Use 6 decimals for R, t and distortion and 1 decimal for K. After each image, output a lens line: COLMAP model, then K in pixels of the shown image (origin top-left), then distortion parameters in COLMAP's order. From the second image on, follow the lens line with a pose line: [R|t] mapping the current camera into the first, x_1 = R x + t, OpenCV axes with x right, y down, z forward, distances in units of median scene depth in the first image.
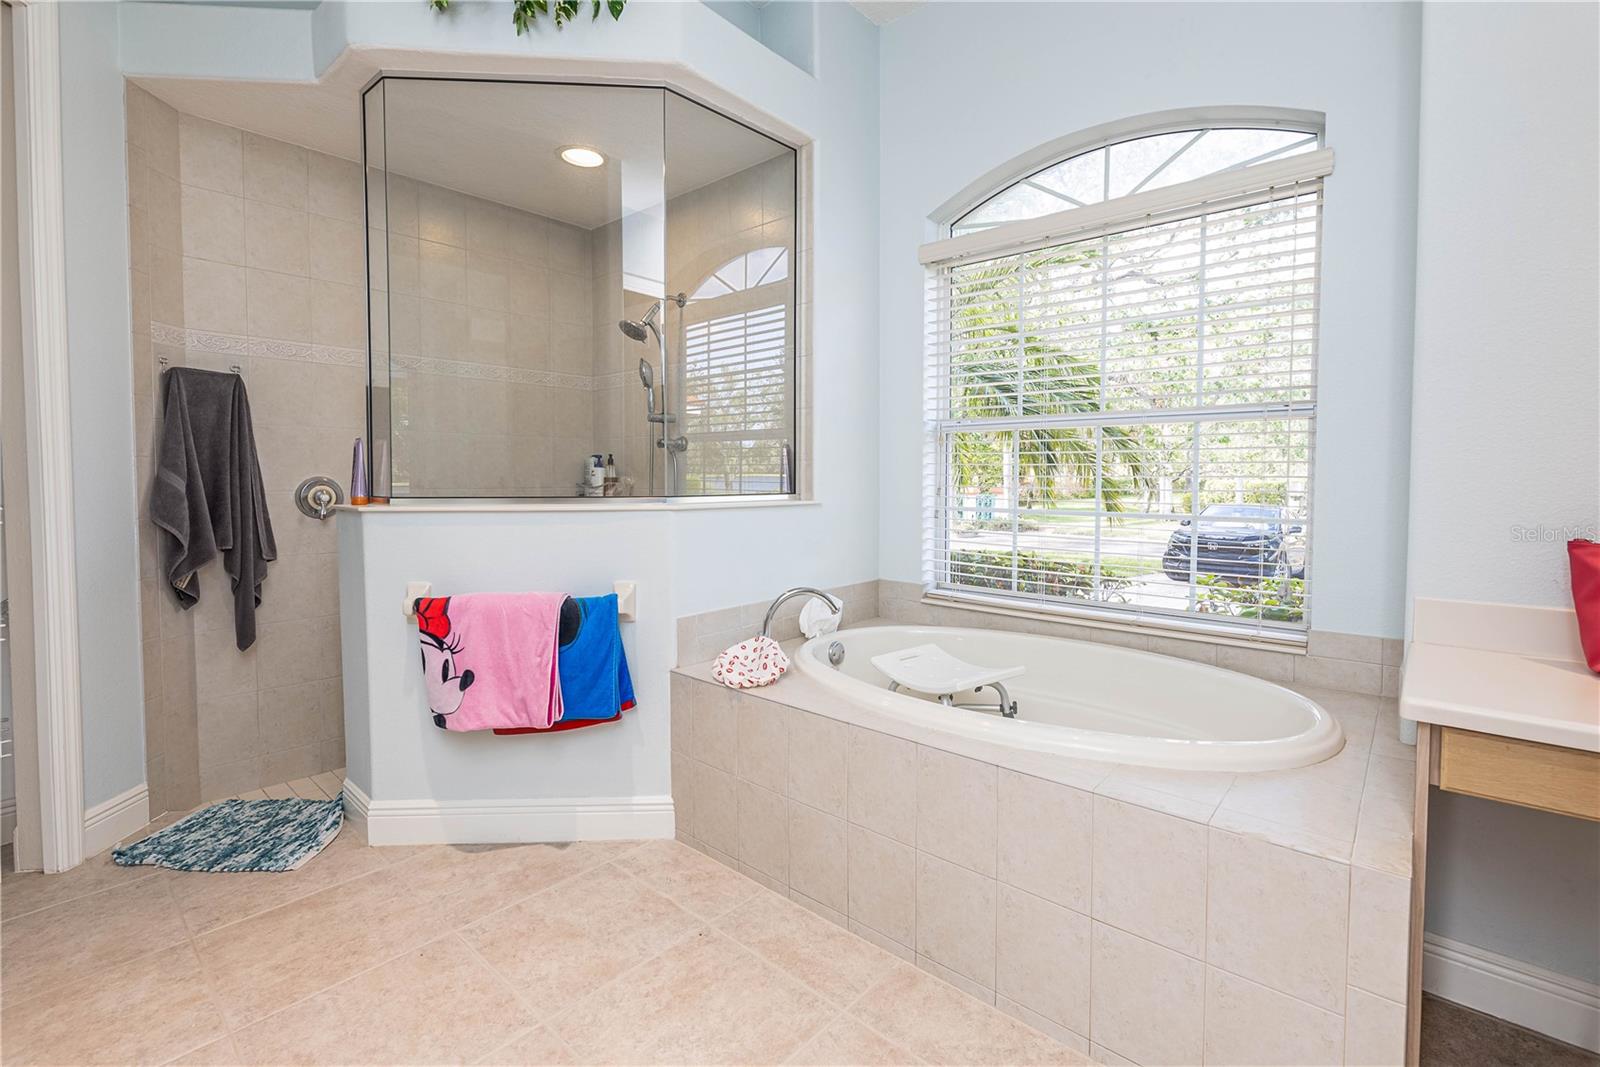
lens RADIAL K [[737.7, 0, 808.9], [0, 737.7, 495.7], [0, 0, 1]] dist [0.002942, 0.000383]
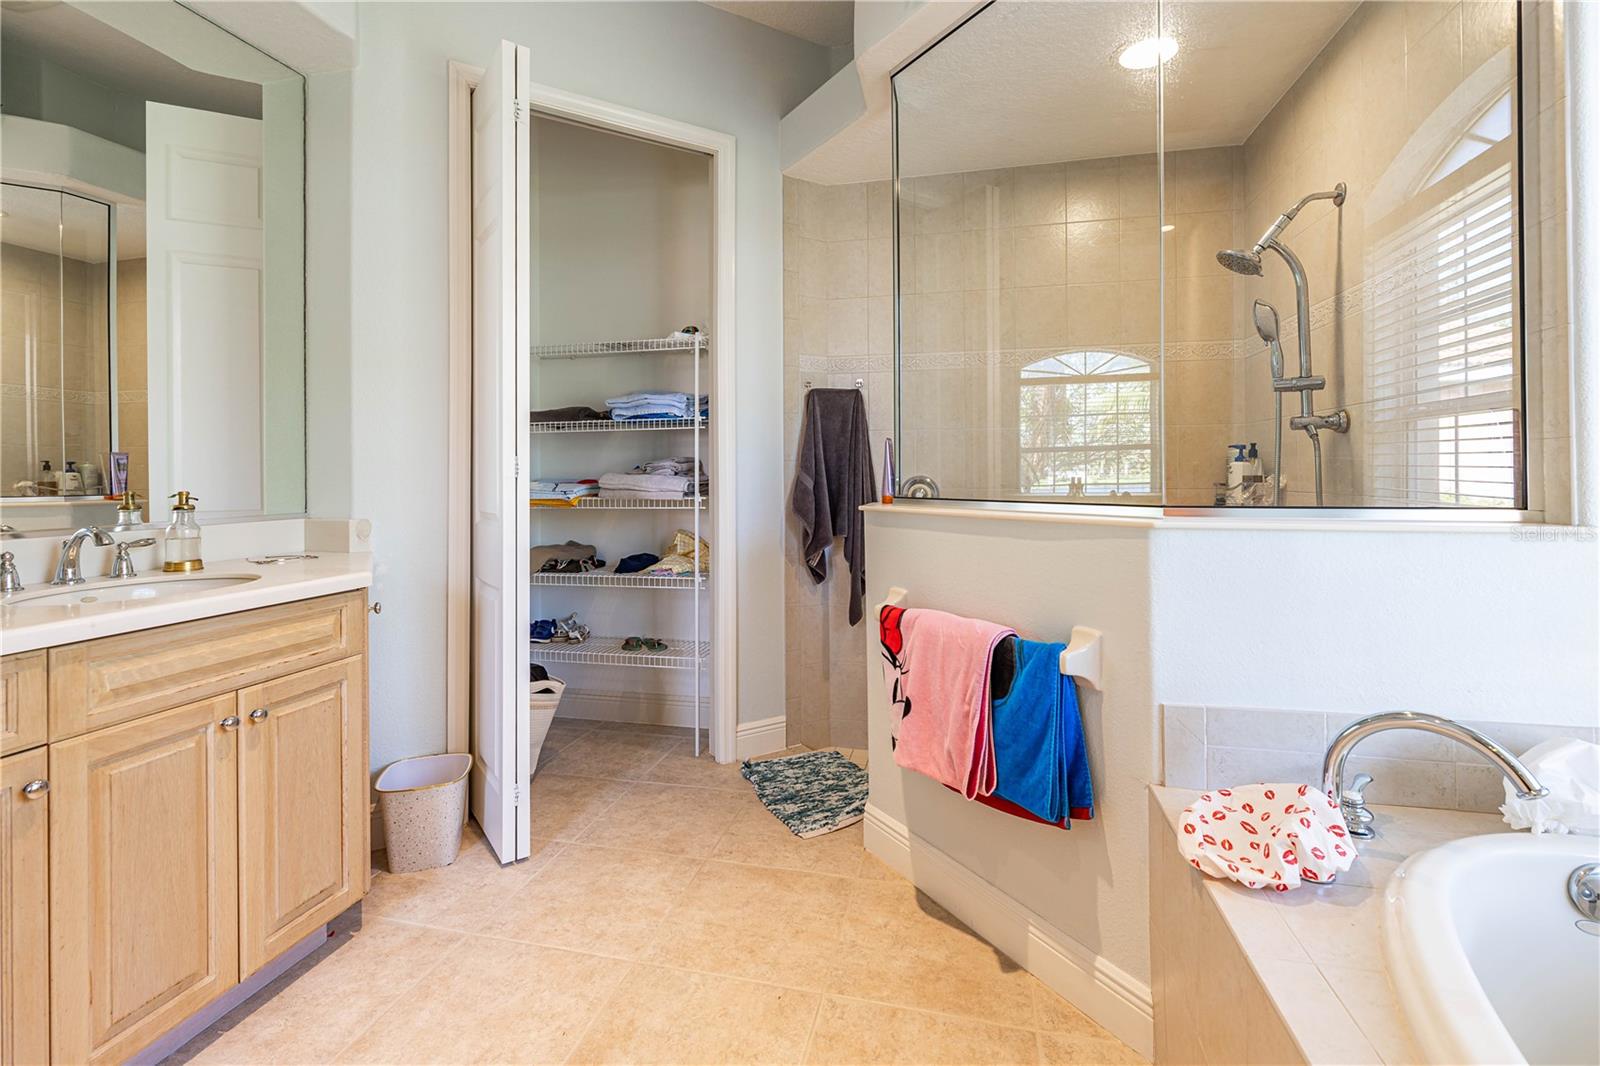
lens RADIAL K [[708.3, 0, 802.0], [0, 708.3, 467.9], [0, 0, 1]] dist [-0.000988, -0.000167]
pose [[0.464580, -0.012121, -0.885448, 0.213056], [-0.018997, 0.999540, -0.023651, -0.012204], [0.885327, 0.027809, 0.464136, 0.462991]]
